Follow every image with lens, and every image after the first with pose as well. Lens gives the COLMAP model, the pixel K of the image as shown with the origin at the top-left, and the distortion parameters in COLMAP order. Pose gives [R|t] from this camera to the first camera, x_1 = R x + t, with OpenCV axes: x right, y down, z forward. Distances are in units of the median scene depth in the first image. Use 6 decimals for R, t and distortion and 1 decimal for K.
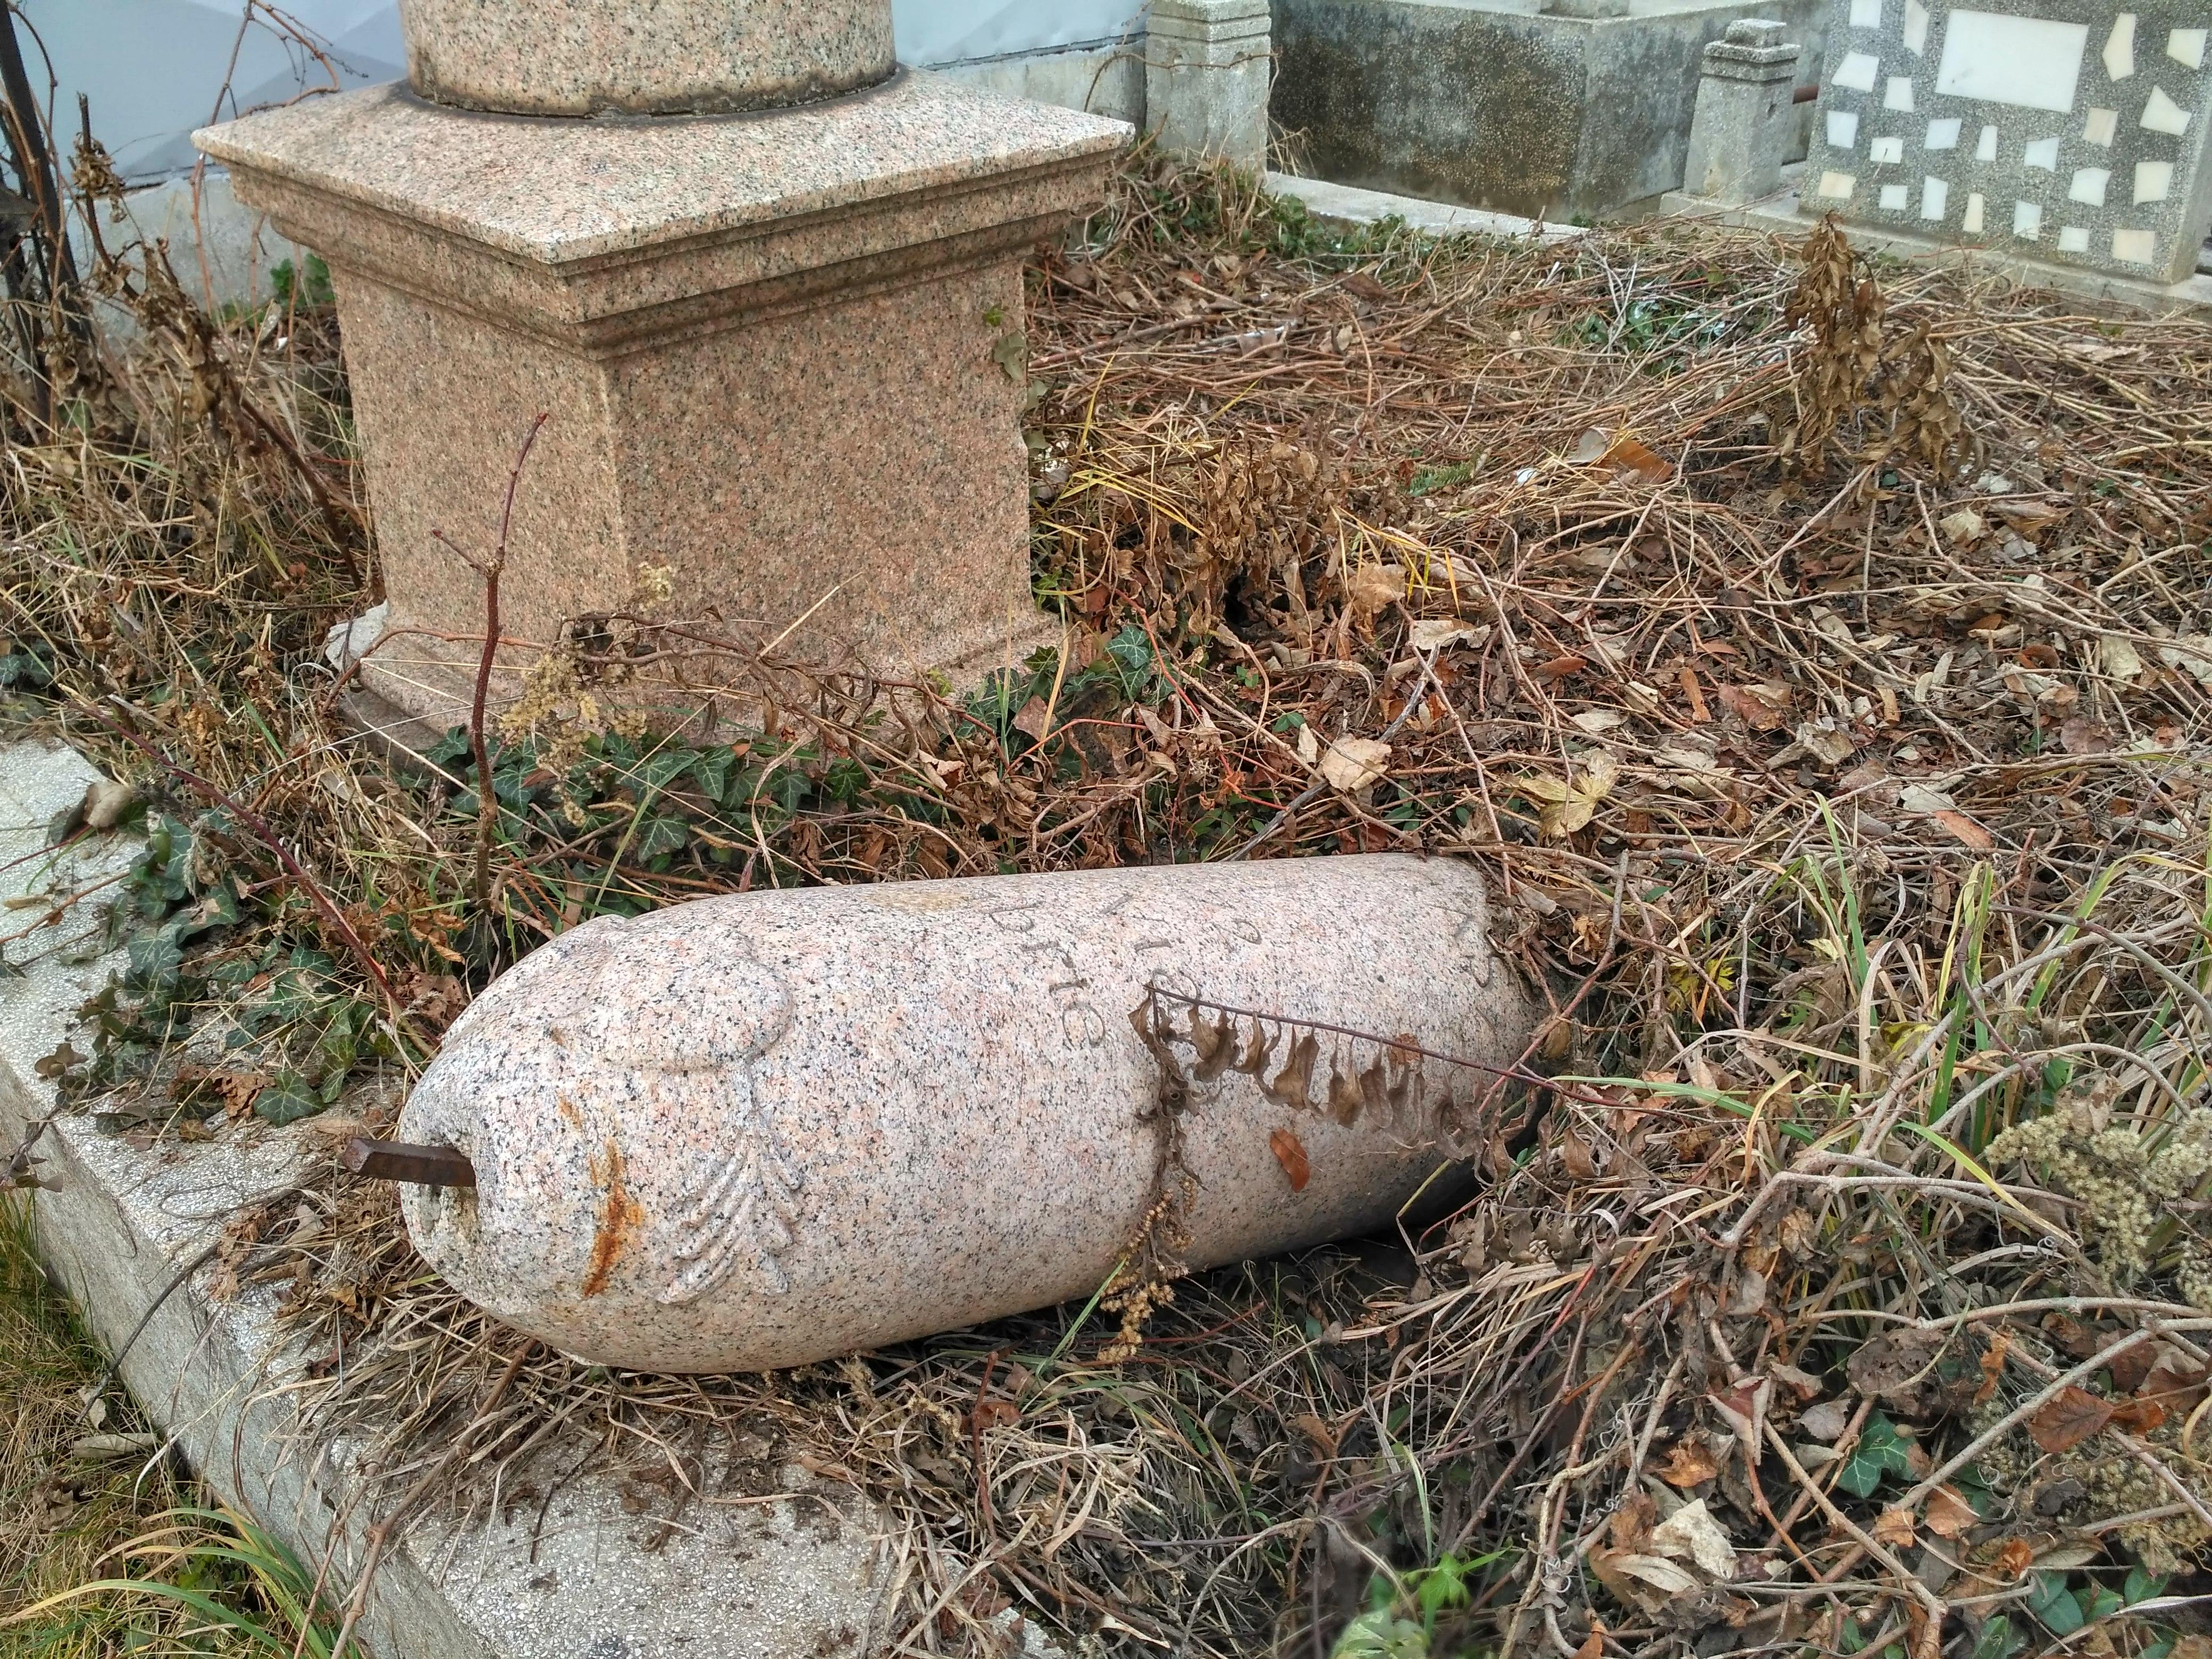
lens RADIAL K [[2026.5, 0, 1104.8], [0, 2026.5, 818.4], [0, 0, 1]] dist [0.095614, -0.235712]
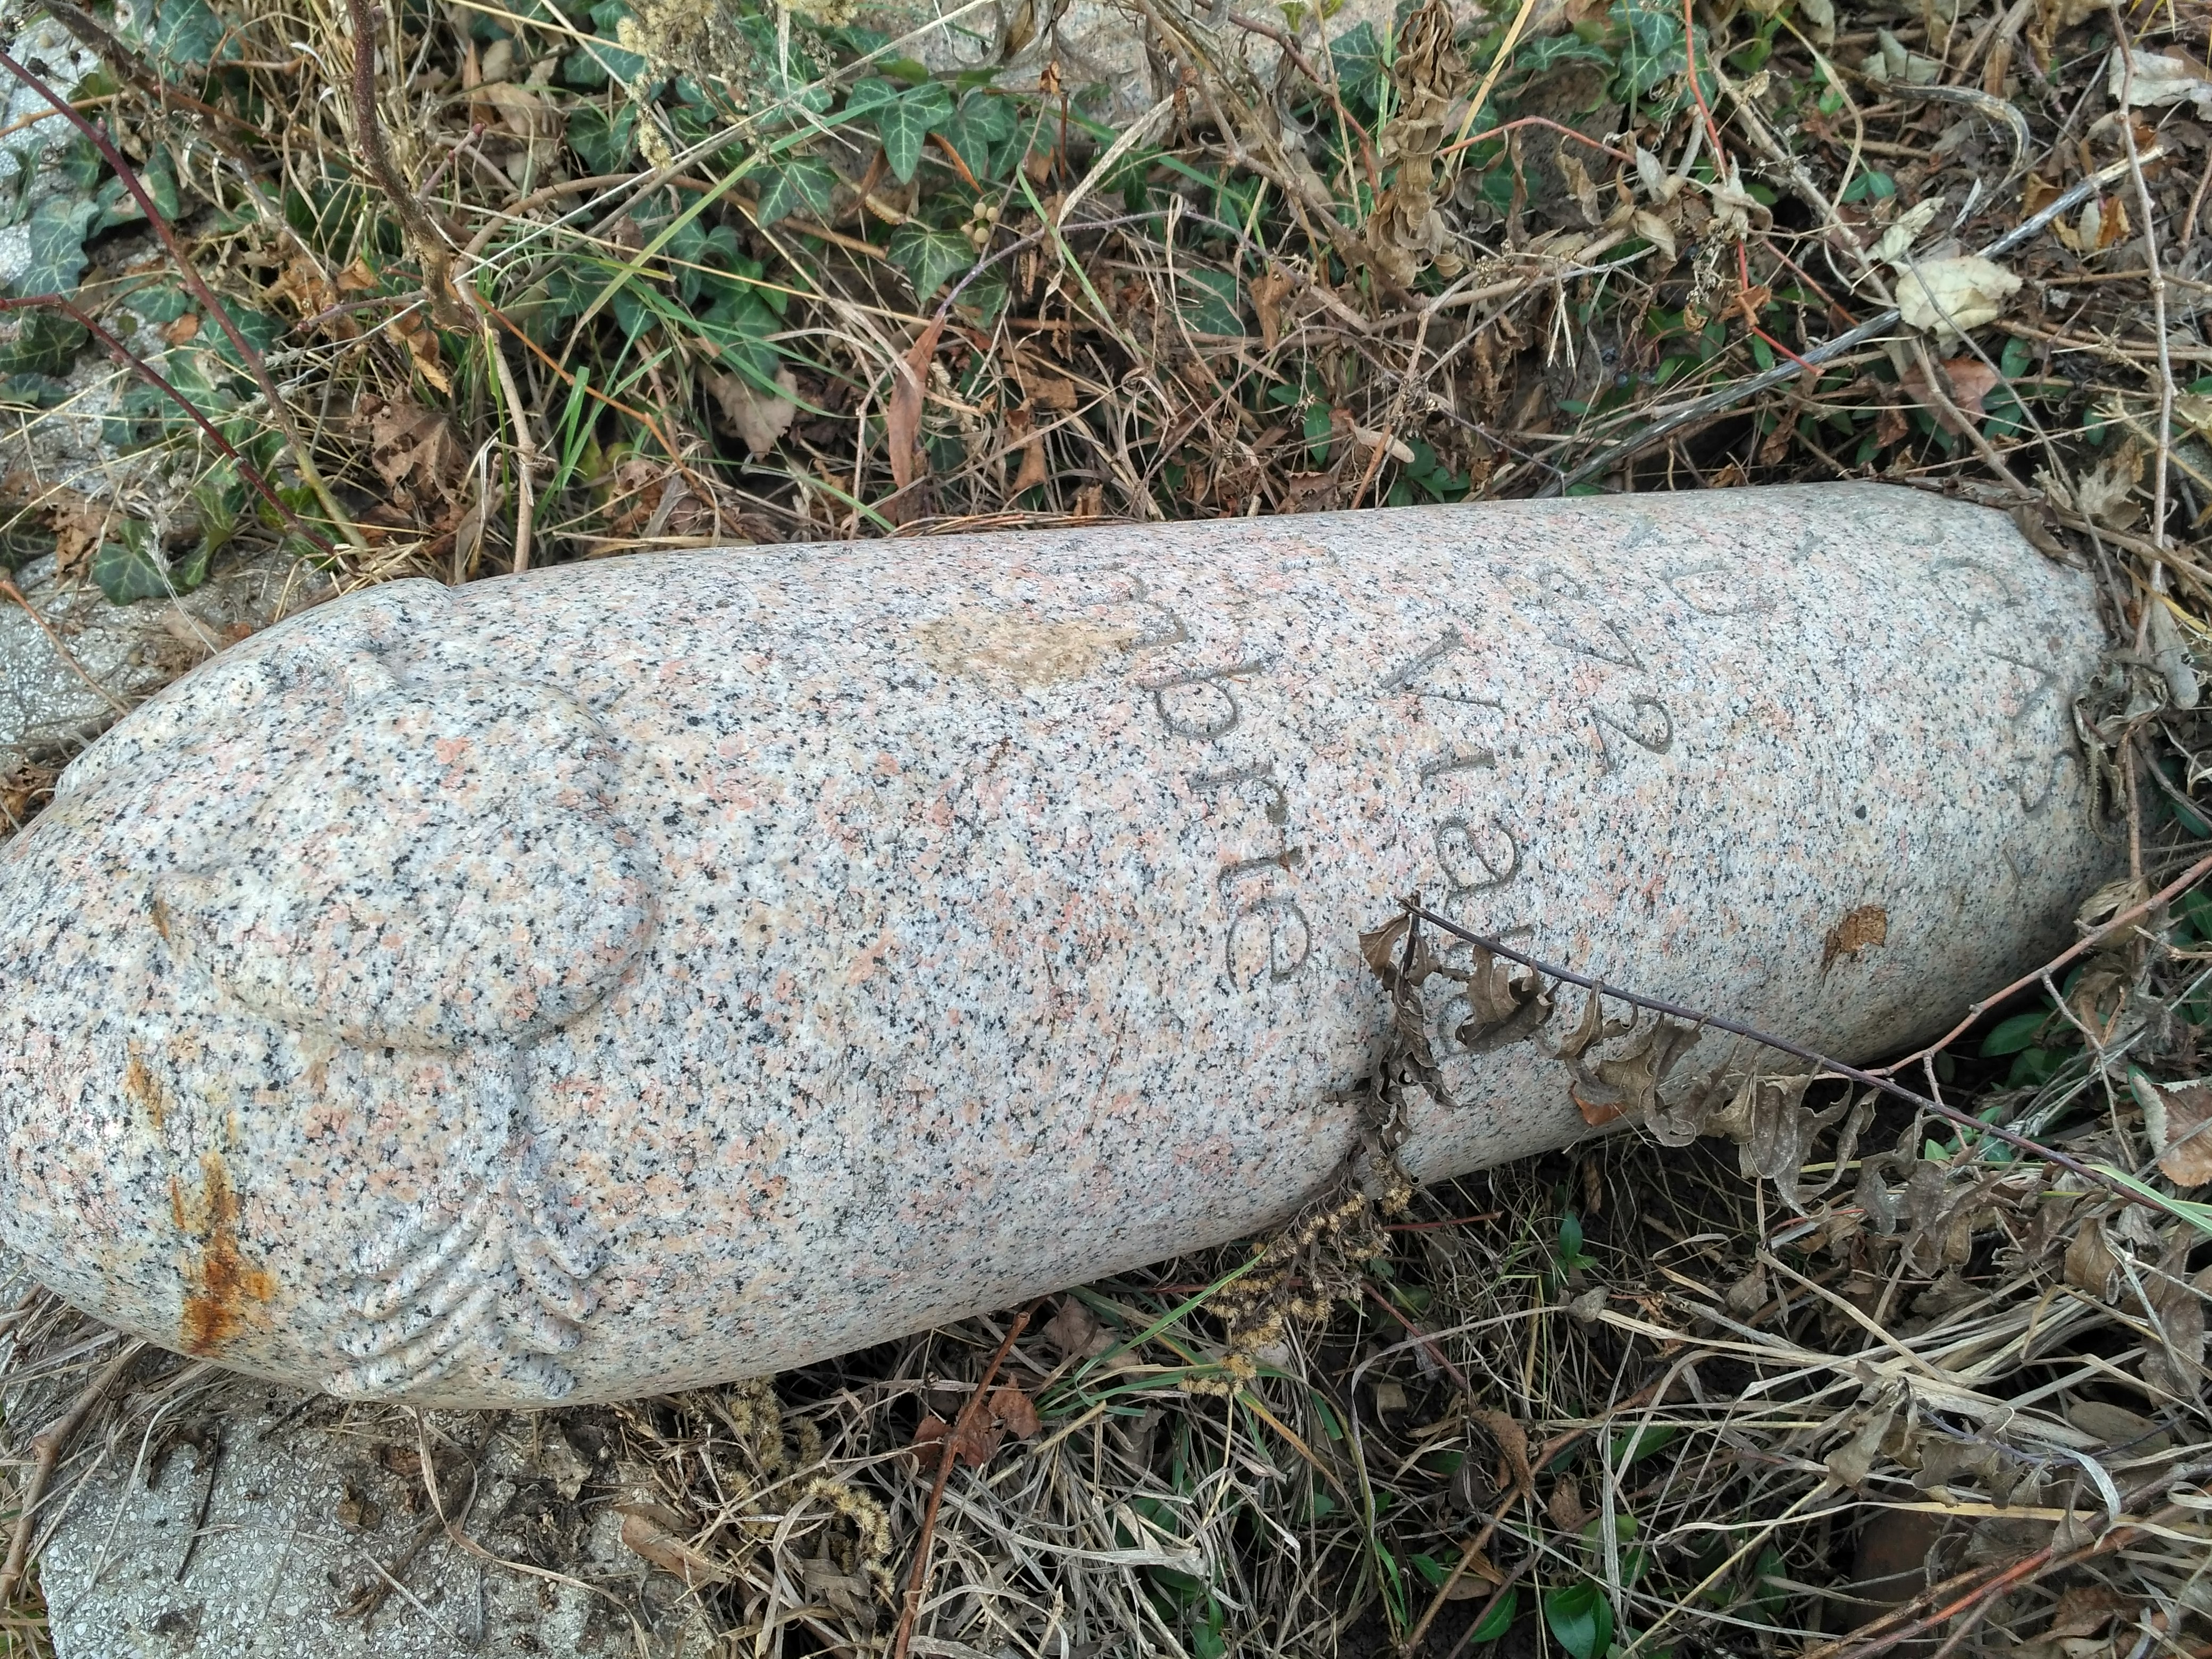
lens RADIAL K [[2036.4, 0, 1106.0], [0, 2036.4, 829.5], [0, 0, 1]] dist [0.108140, -0.260765]
pose [[0.951361, 0.277661, -0.133478, 0.009634], [-0.201938, 0.889232, 0.410471, -0.108461], [0.232665, -0.363552, 0.902052, 0.390229]]
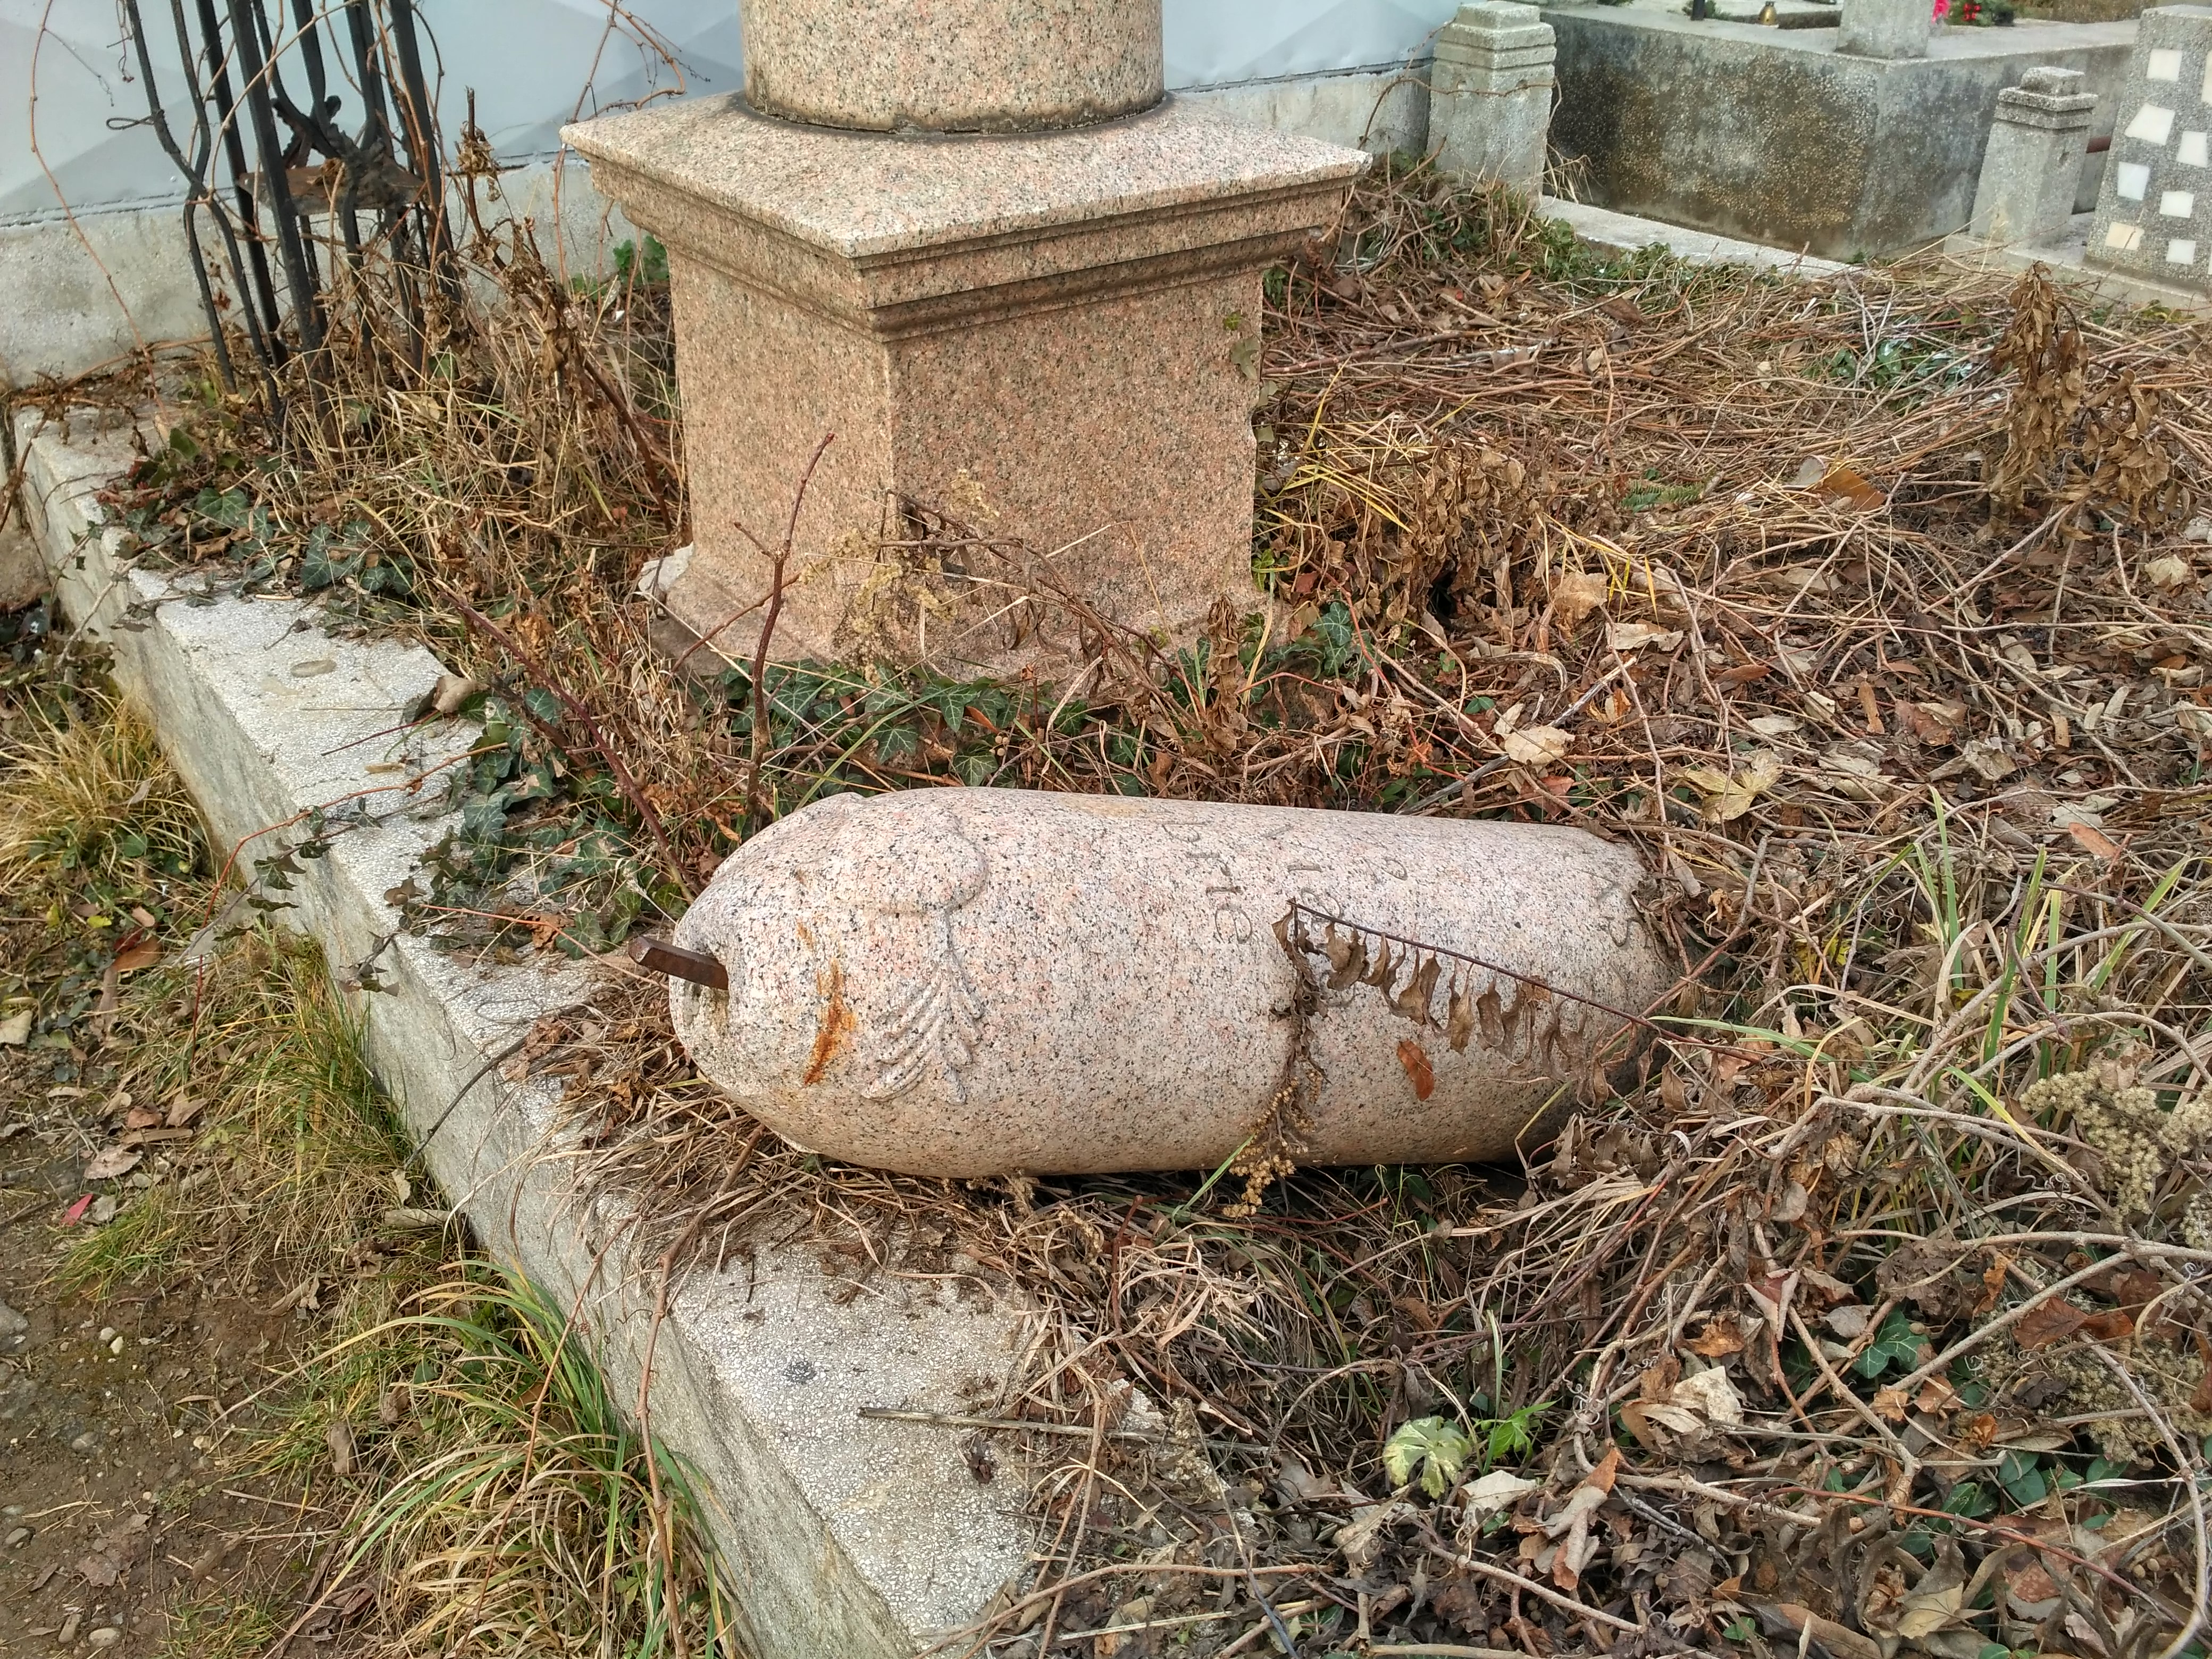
lens RADIAL K [[2036.4, 0, 1106.0], [0, 2036.4, 829.5], [0, 0, 1]] dist [0.108140, -0.260765]
pose [[0.988594, 0.080441, -0.127326, 0.048113], [-0.080426, 0.996747, 0.005270, 0.036294], [0.127335, 0.005031, 0.991847, -0.141277]]
